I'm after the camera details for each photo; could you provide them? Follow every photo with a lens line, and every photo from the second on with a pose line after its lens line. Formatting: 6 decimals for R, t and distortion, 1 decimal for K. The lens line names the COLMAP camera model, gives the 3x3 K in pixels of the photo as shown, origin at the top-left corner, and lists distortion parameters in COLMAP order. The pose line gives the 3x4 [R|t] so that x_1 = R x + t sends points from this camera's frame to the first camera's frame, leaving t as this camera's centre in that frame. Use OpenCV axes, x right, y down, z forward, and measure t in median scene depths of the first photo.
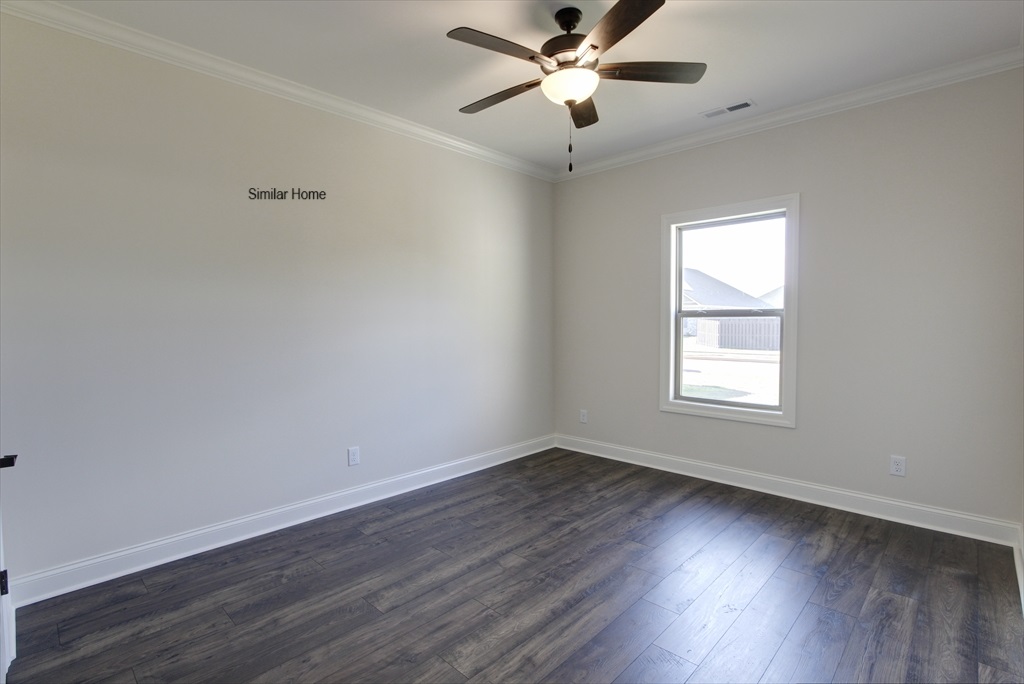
lens RADIAL K [[485.6, 0, 512.0], [0, 485.6, 342.0], [0, 0, 1]] dist [0.002432, 0.000125]
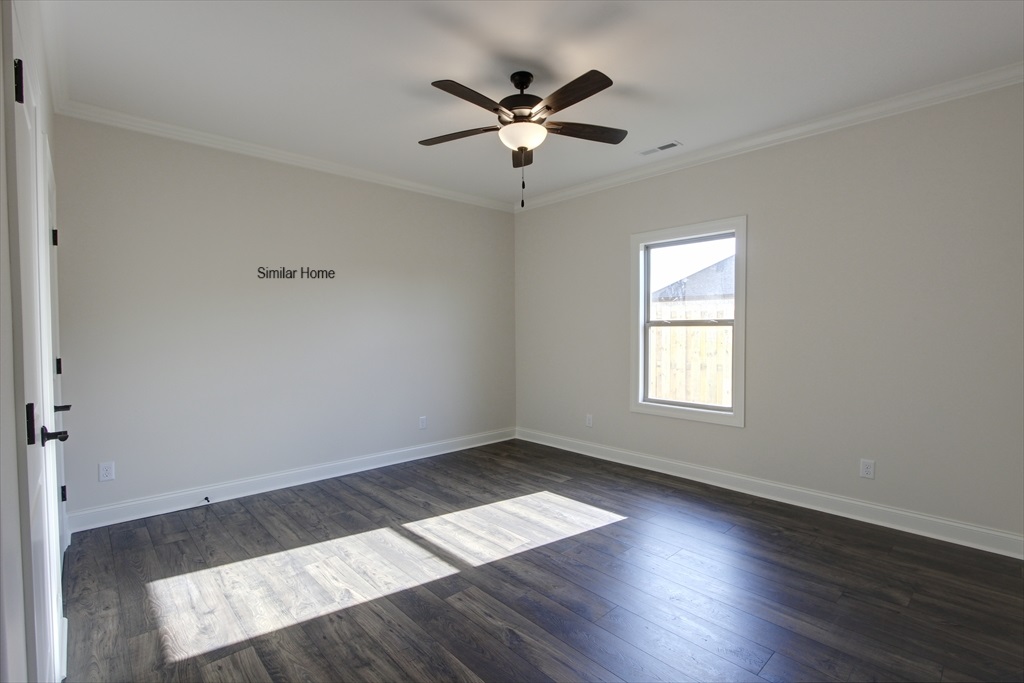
lens RADIAL K [[470.9, 0, 499.7], [0, 470.9, 339.3], [0, 0, 1]] dist [-0.003029, -0.000133]
pose [[0.995783, 0.002348, -0.091709, 0.124592], [-0.004624, 0.999686, -0.024608, 0.005637], [0.091623, 0.024928, 0.995482, -0.107727]]
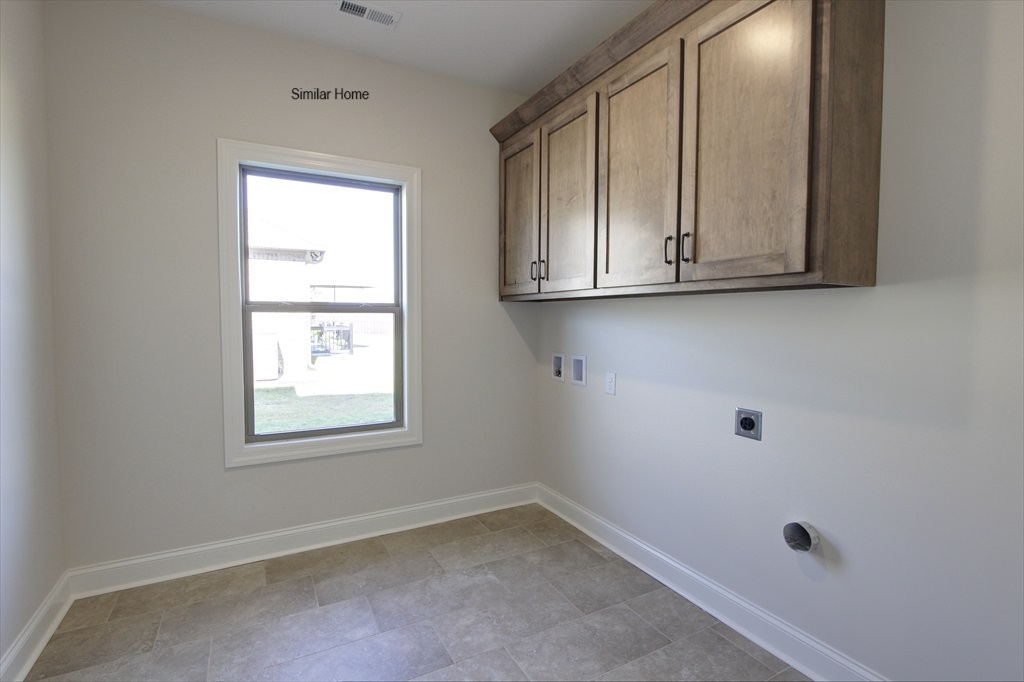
lens RADIAL K [[470.9, 0, 499.7], [0, 470.9, 338.8], [0, 0, 1]] dist [-0.003029, -0.000133]
pose [[0.324393, -0.037892, 0.945163, -0.143439], [0.034552, 0.999005, 0.028192, -0.024388], [-0.945291, 0.023512, 0.325379, 0.565158]]
